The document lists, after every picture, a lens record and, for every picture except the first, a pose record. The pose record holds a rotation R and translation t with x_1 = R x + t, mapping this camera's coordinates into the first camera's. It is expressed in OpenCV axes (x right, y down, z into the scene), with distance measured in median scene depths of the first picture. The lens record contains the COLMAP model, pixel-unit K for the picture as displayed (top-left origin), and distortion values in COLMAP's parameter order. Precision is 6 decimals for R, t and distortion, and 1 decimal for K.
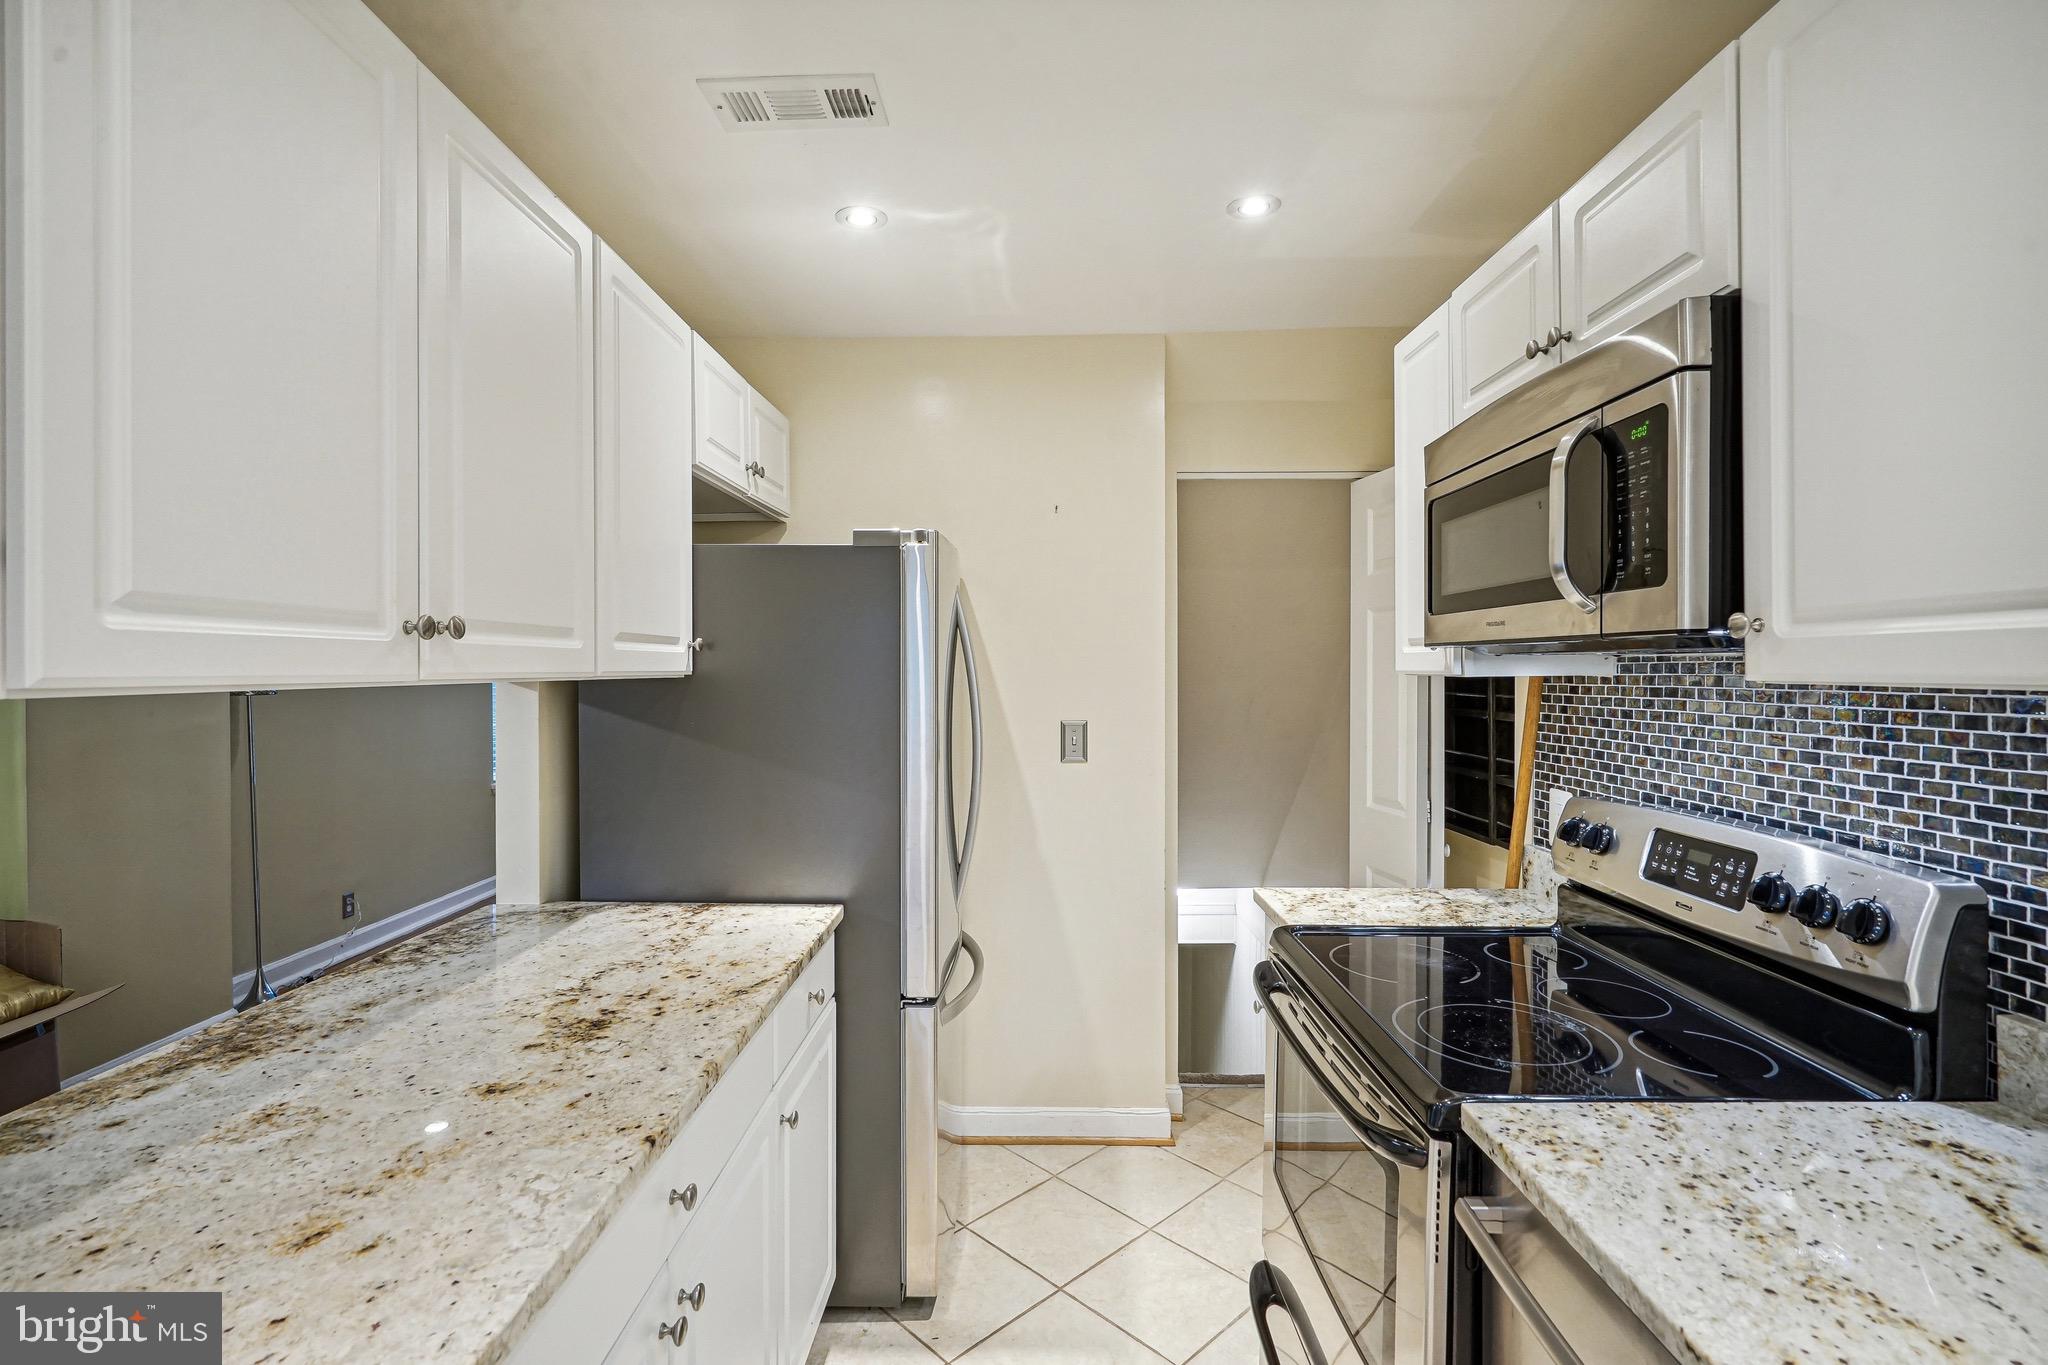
lens RADIAL K [[946.1, 0, 1021.0], [0, 946.1, 677.5], [0, 0, 1]] dist [0.001808, 0.000453]
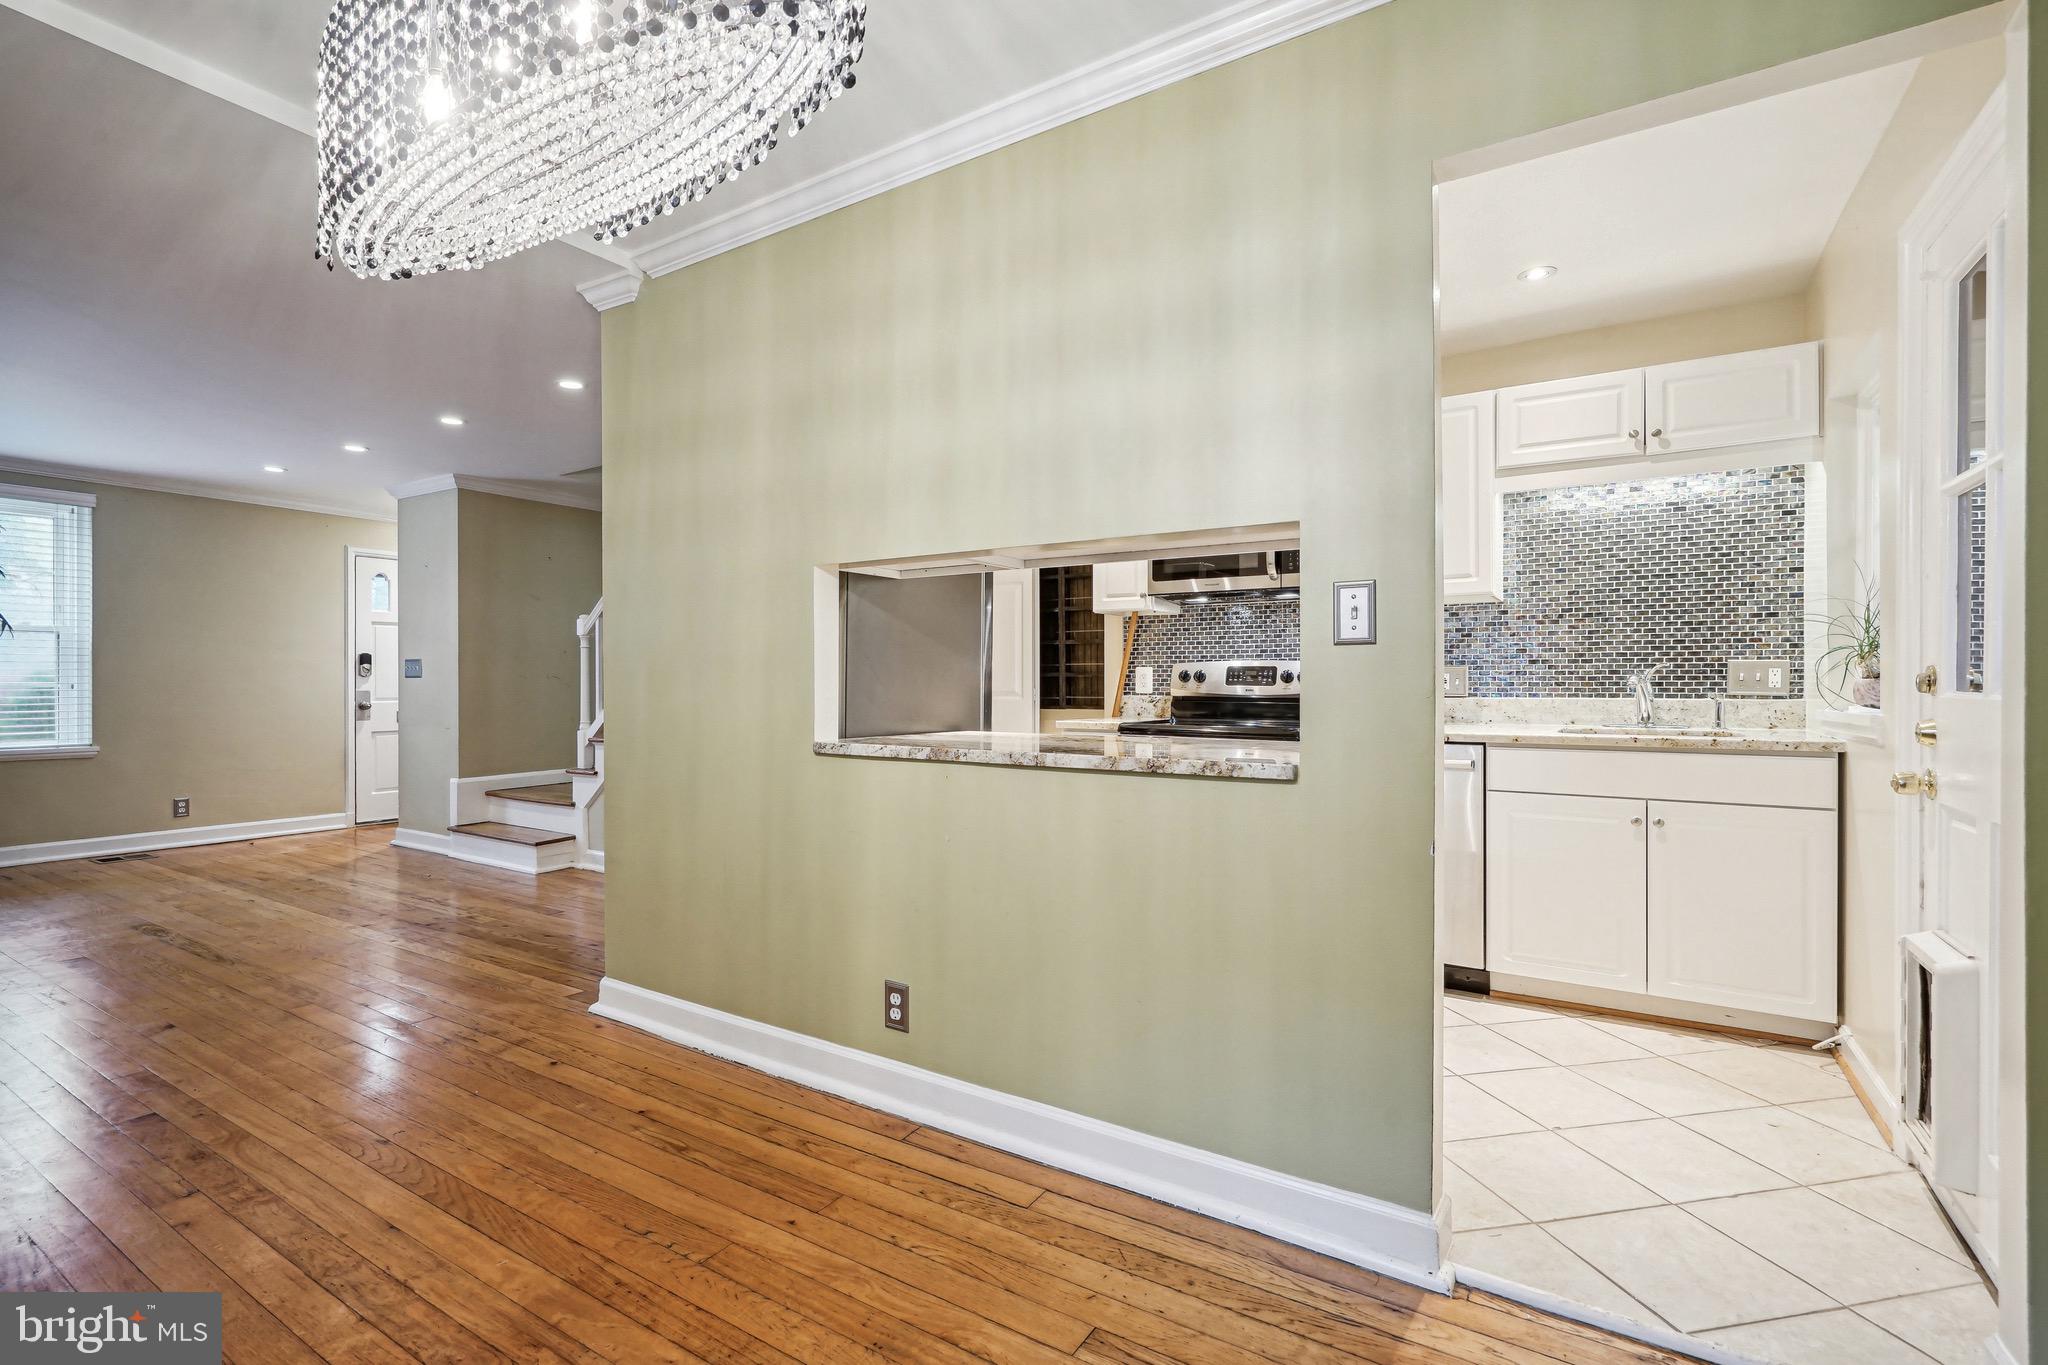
lens RADIAL K [[931.3, 0, 1024.0], [0, 931.3, 682.5], [0, 0, 1]] dist [0.028539, -0.000268]
pose [[0.519294, 0.003242, 0.854590, -2.071773], [0.007699, 0.999934, -0.008471, 0.243025], [-0.854561, 0.010978, 0.519235, 0.136448]]
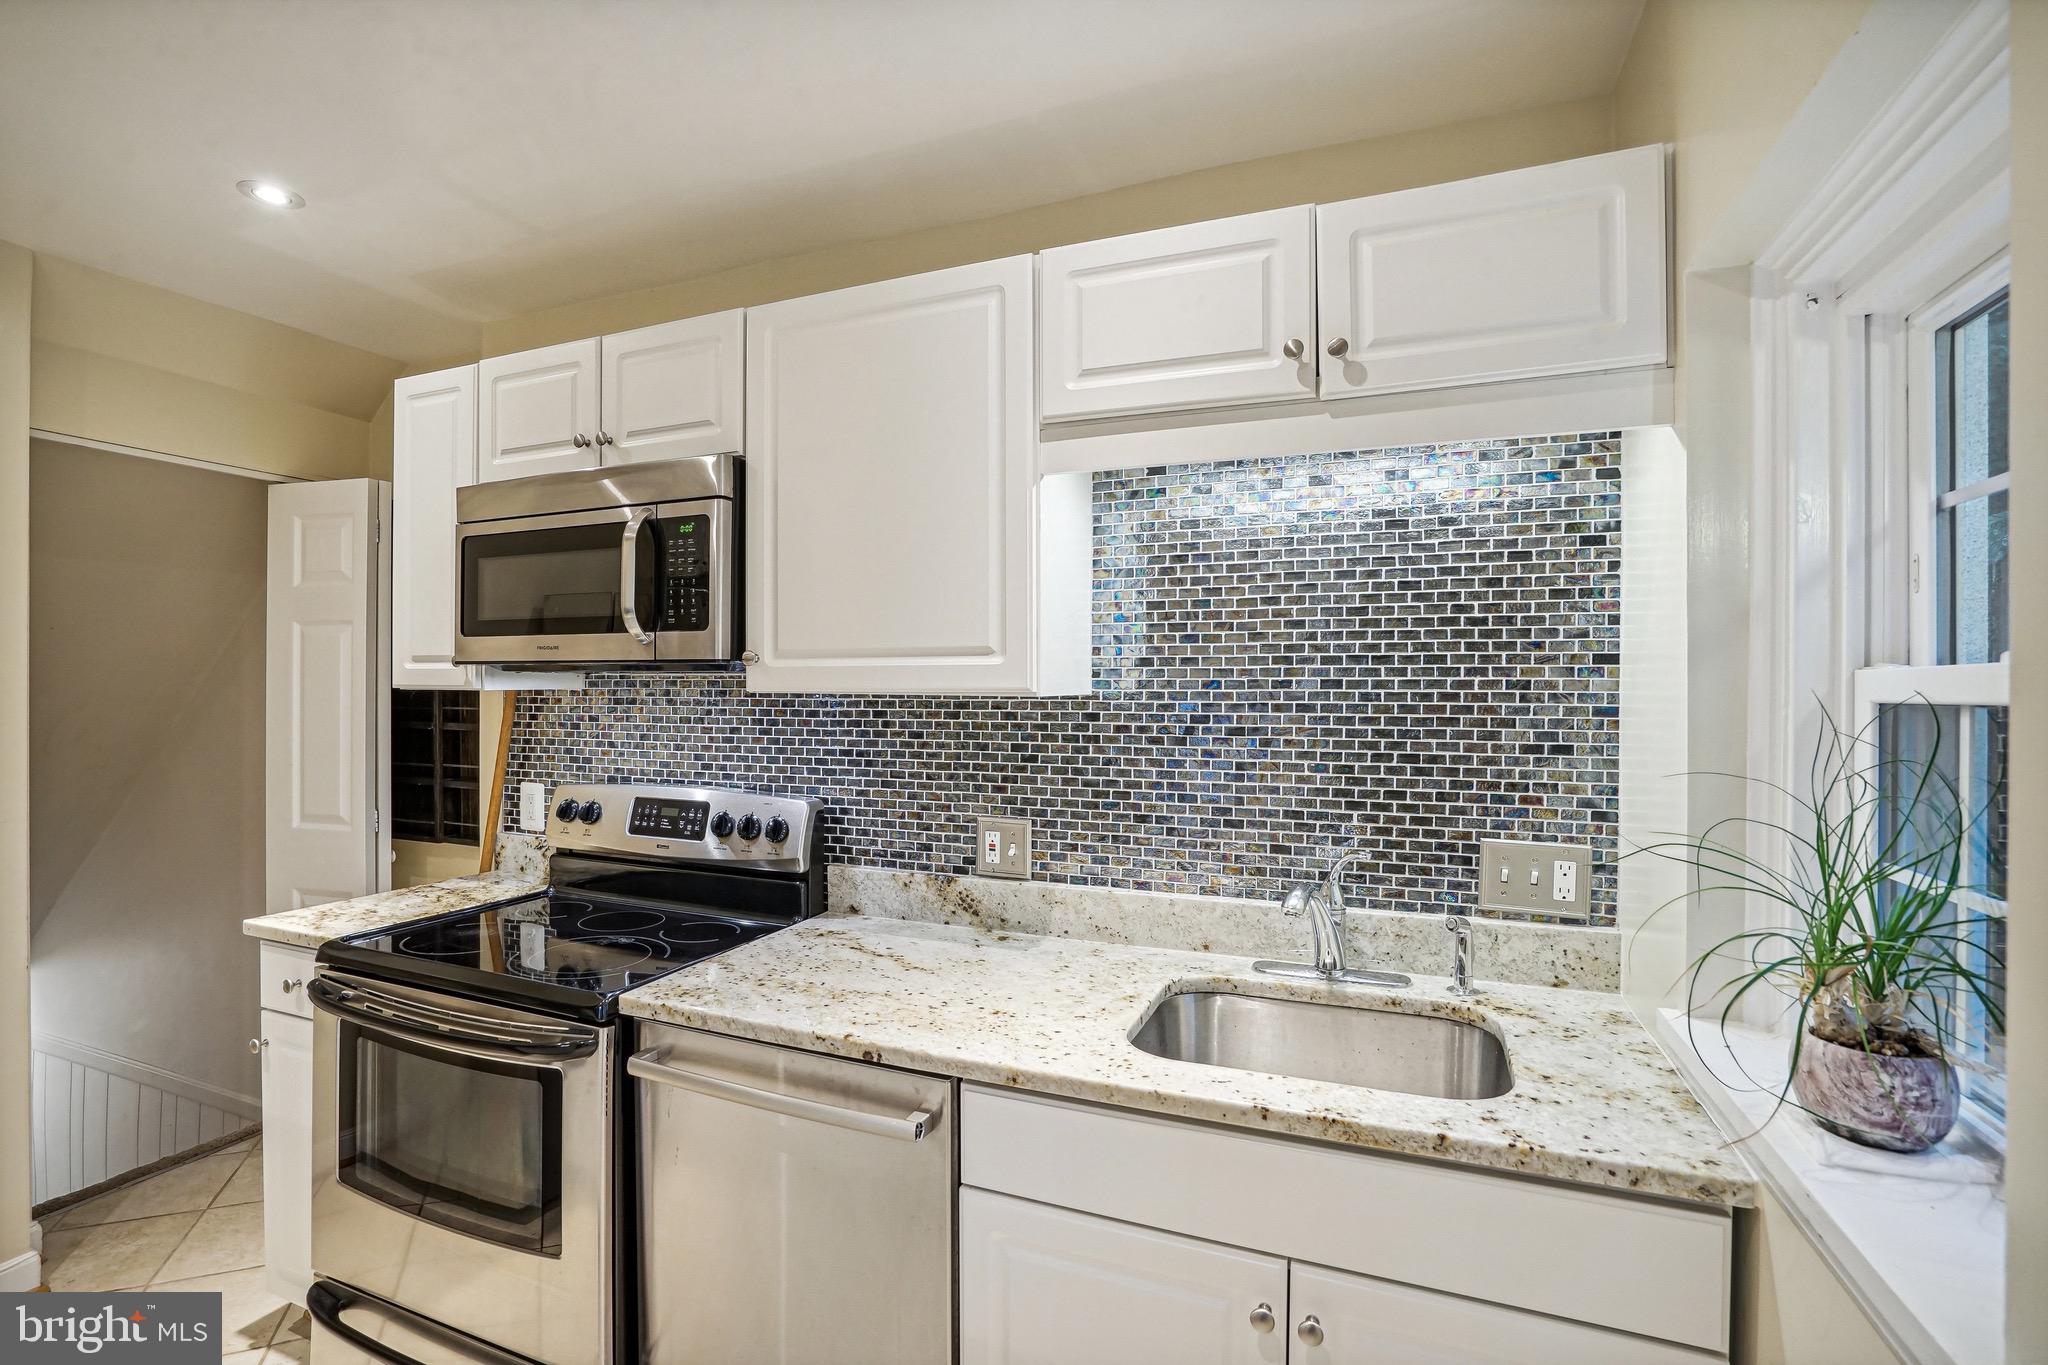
lens RADIAL K [[943.6, 0, 984.0], [0, 943.6, 693.7], [0, 0, 1]] dist [-0.041902, 0.024612]
pose [[0.390389, -0.003310, 0.920644, -0.452813], [0.003986, 0.999990, 0.001905, 0.004814], [-0.920642, 0.002926, 0.390398, -0.024064]]
